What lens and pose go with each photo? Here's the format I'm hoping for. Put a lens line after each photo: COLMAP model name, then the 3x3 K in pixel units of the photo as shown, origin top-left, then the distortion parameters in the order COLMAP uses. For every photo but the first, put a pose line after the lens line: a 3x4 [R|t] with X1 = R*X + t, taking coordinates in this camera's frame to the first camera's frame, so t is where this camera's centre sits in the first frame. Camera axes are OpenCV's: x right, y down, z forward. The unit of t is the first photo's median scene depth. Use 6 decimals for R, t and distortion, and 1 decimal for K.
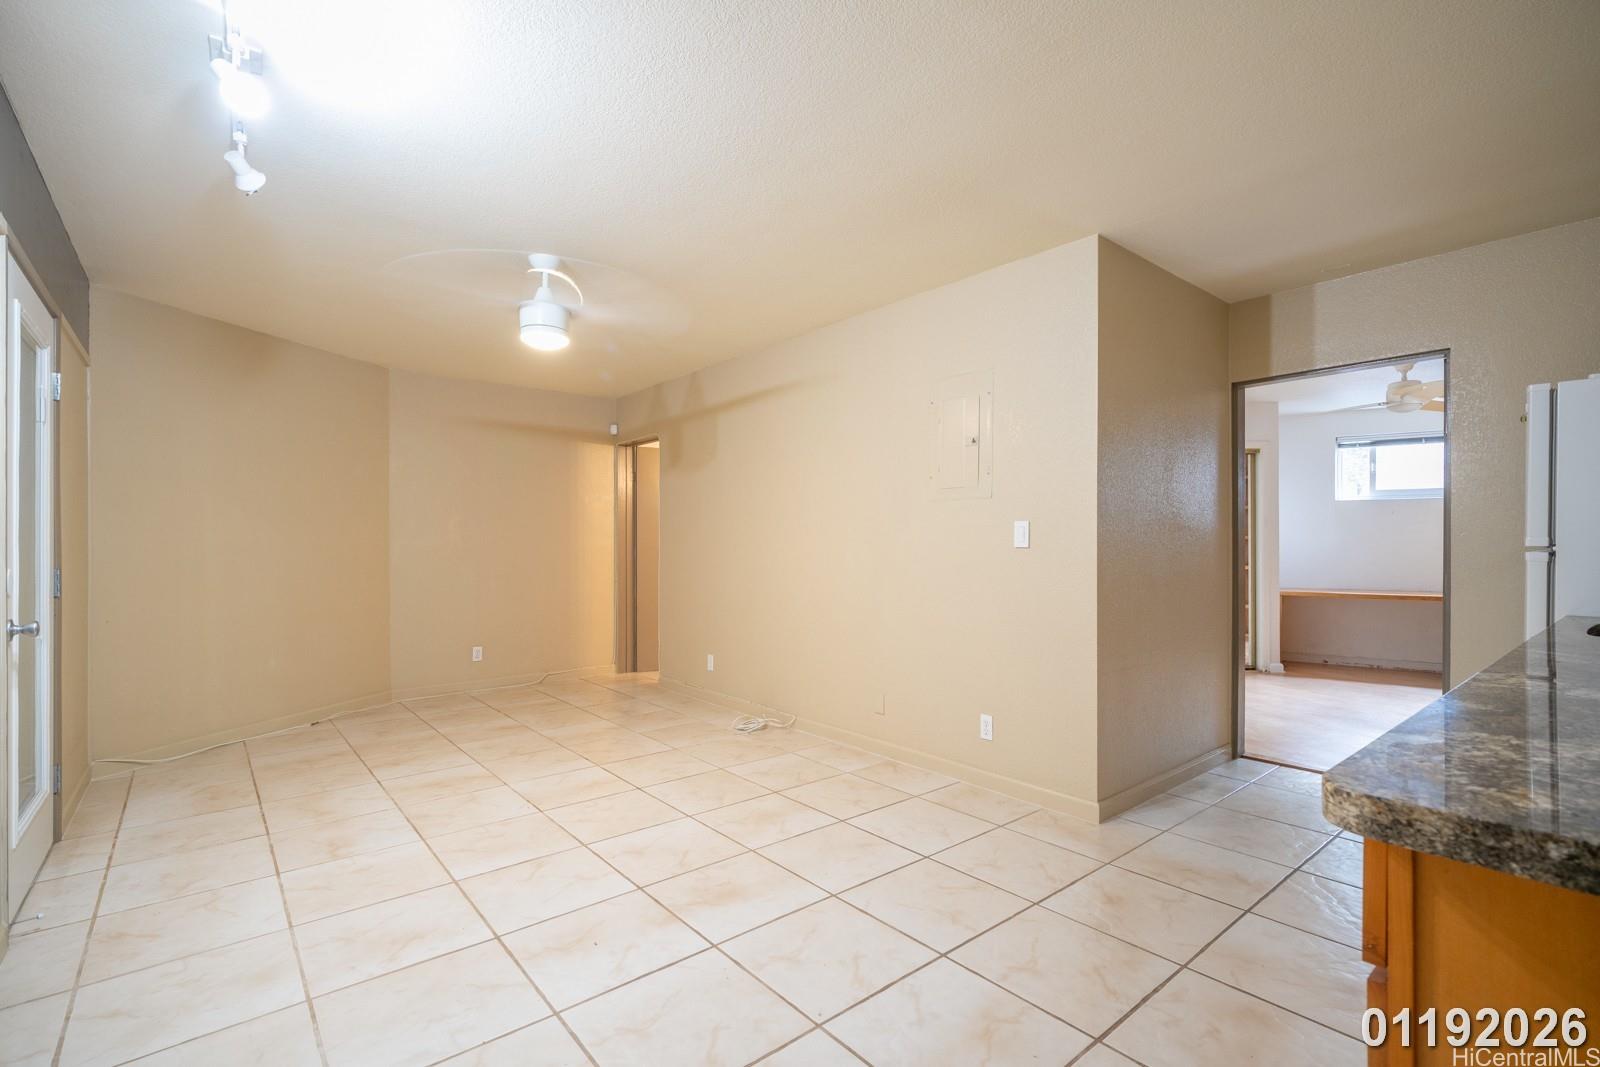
lens RADIAL K [[739.5, 0, 799.5], [0, 739.5, 533.9], [0, 0, 1]] dist [-0.001687, -0.000490]
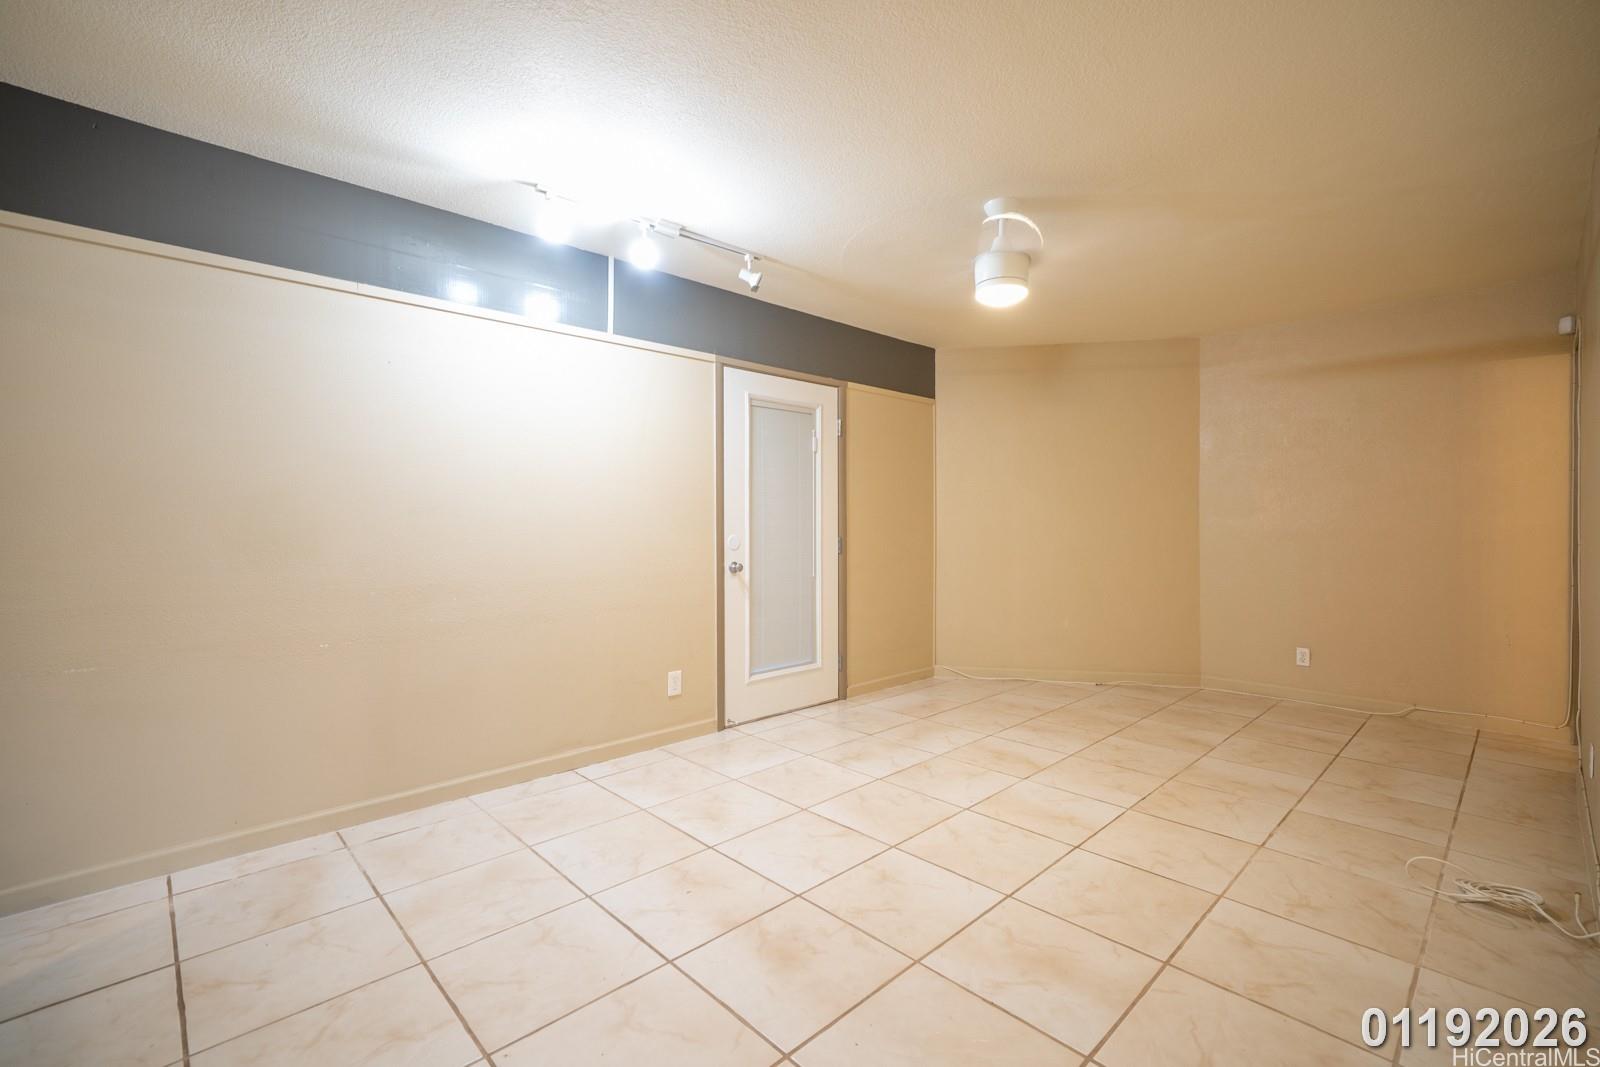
lens RADIAL K [[697.9, 0, 827.5], [0, 697.9, 529.3], [0, 0, 1]] dist [-0.001004, 0.000662]
pose [[0.086047, 0.012121, -0.996217, 0.478031], [0.012813, 0.999830, 0.013271, 0.010254], [0.996209, -0.013907, 0.085877, 0.717145]]
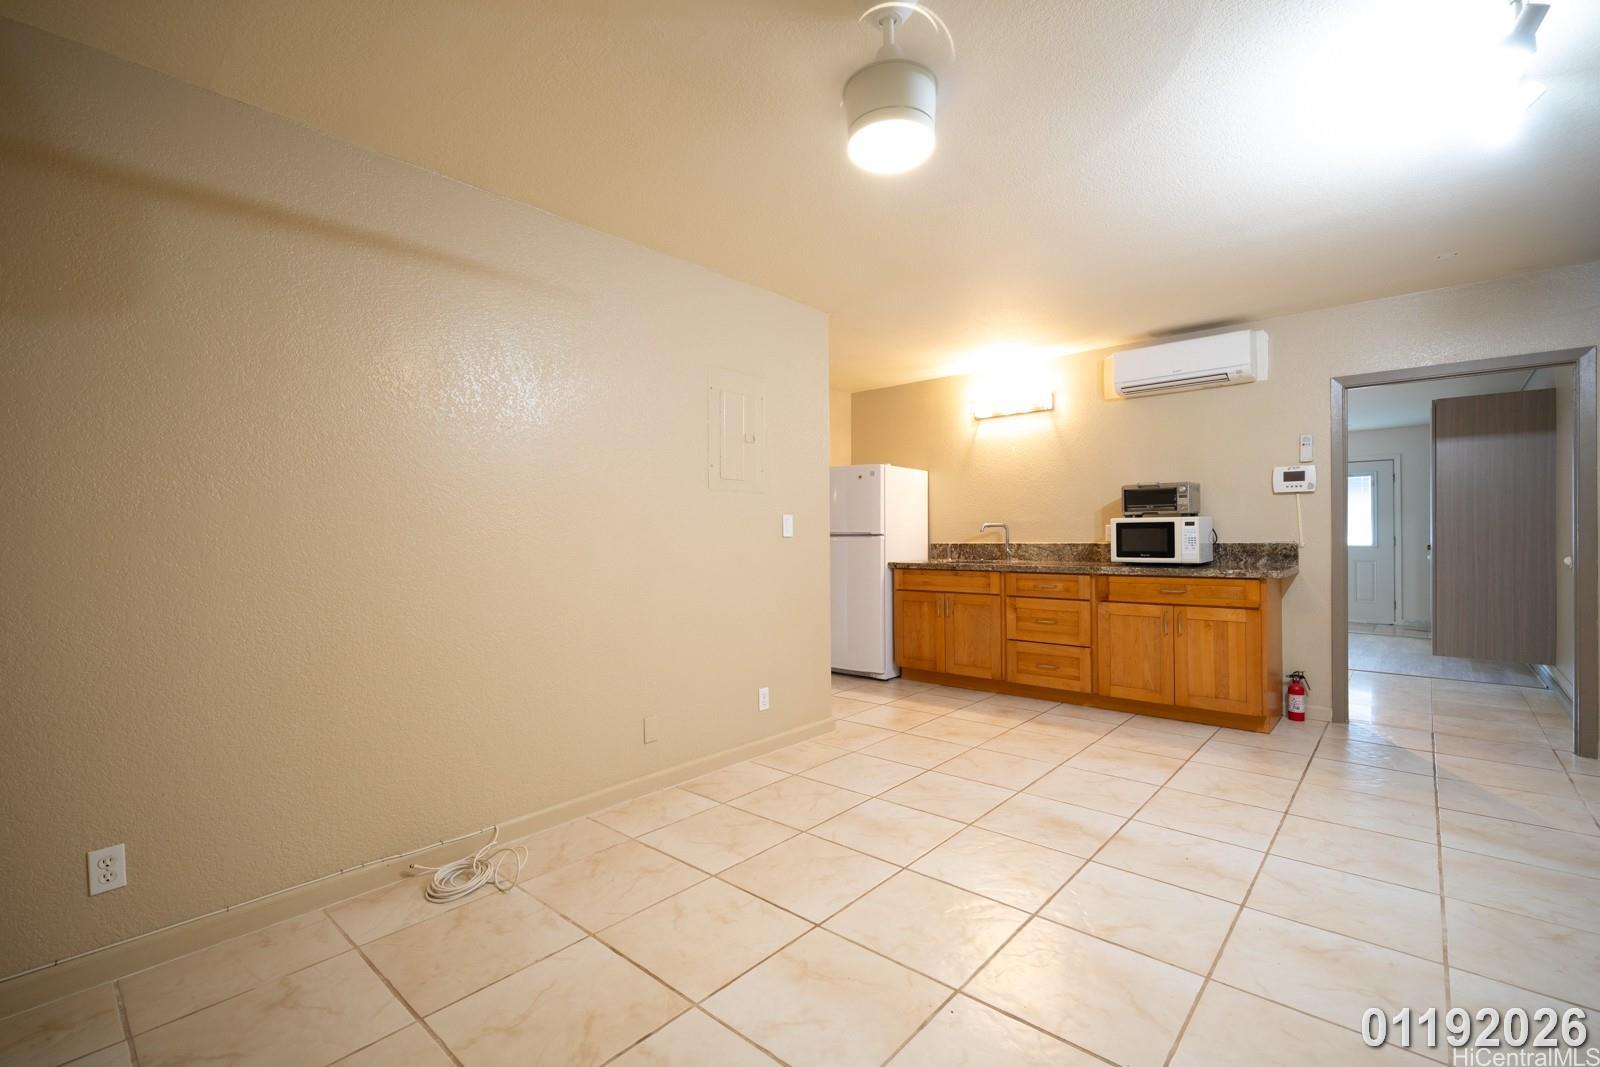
lens RADIAL K [[697.9, 0, 831.9], [0, 697.9, 534.4], [0, 0, 1]] dist [-0.001004, 0.000662]
pose [[-0.181415, 0.002639, 0.983403, -0.824181], [0.000186, 0.999996, -0.002649, 0.019103], [-0.983407, -0.000298, -0.181415, 1.134672]]
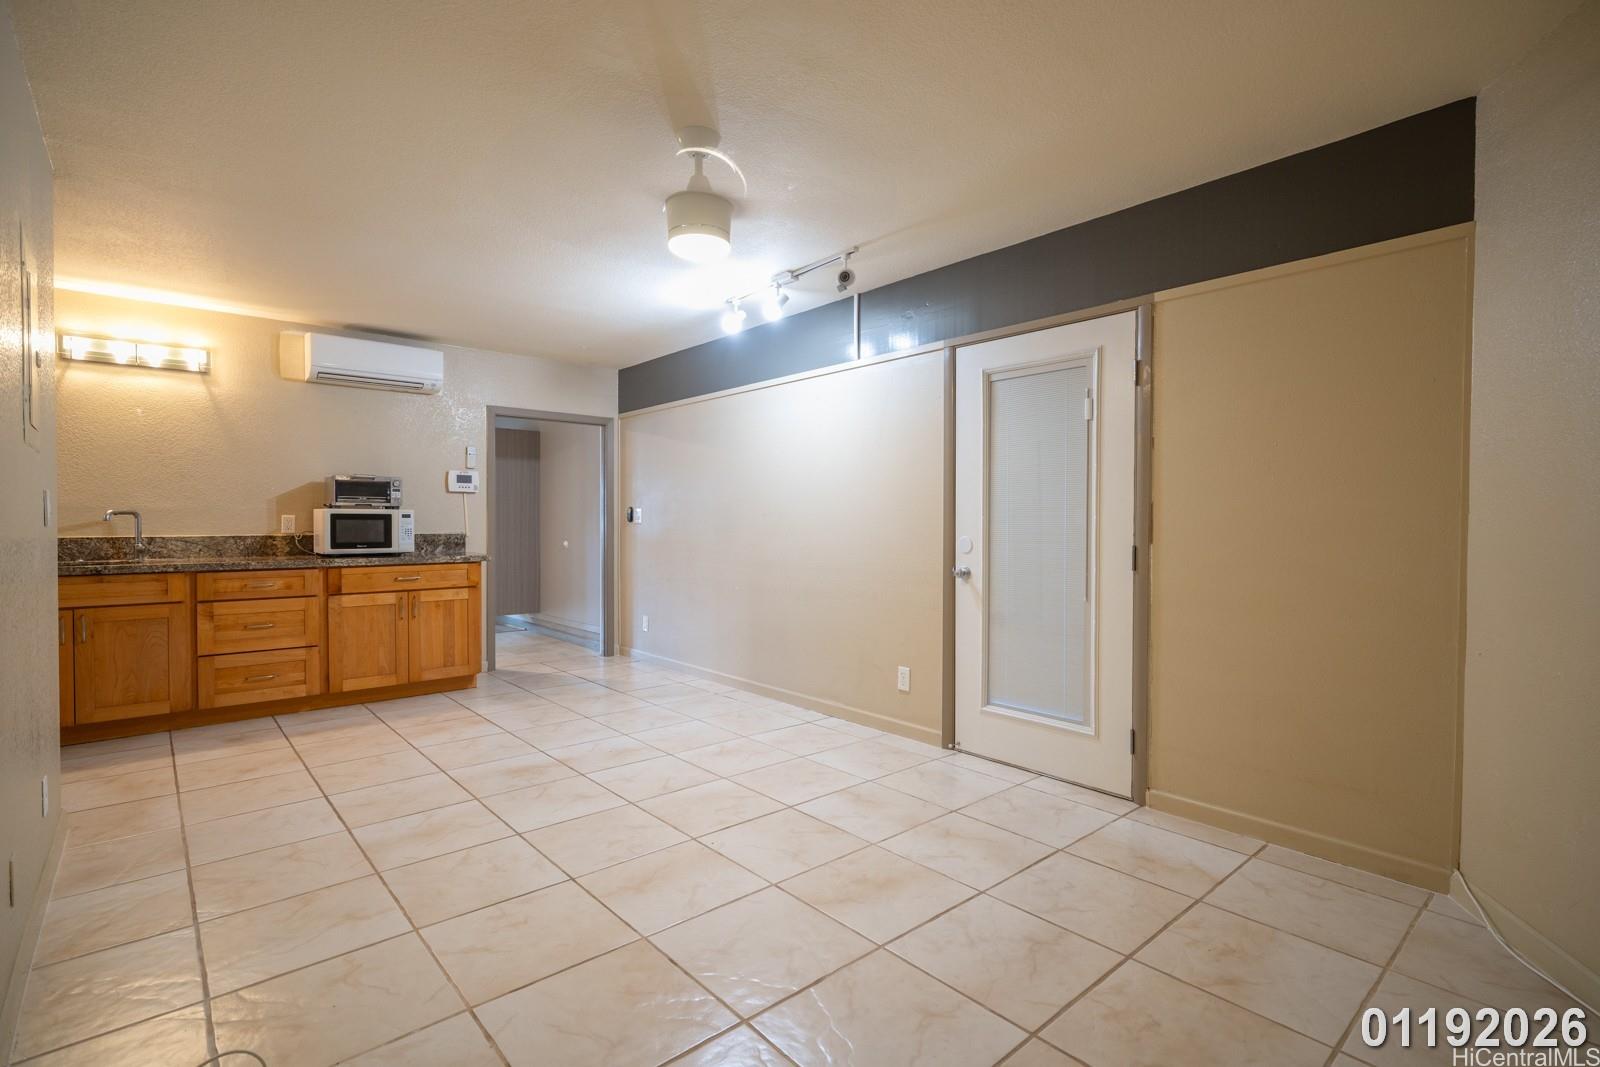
lens RADIAL K [[734.8, 0, 788.8], [0, 734.8, 537.2], [0, 0, 1]] dist [-0.003302, 0.000189]
pose [[-0.999685, 0.000169, -0.025116, -0.414654], [-0.000088, 0.999948, 0.010244, 0.023475], [0.025117, 0.010243, -0.999632, 1.739856]]
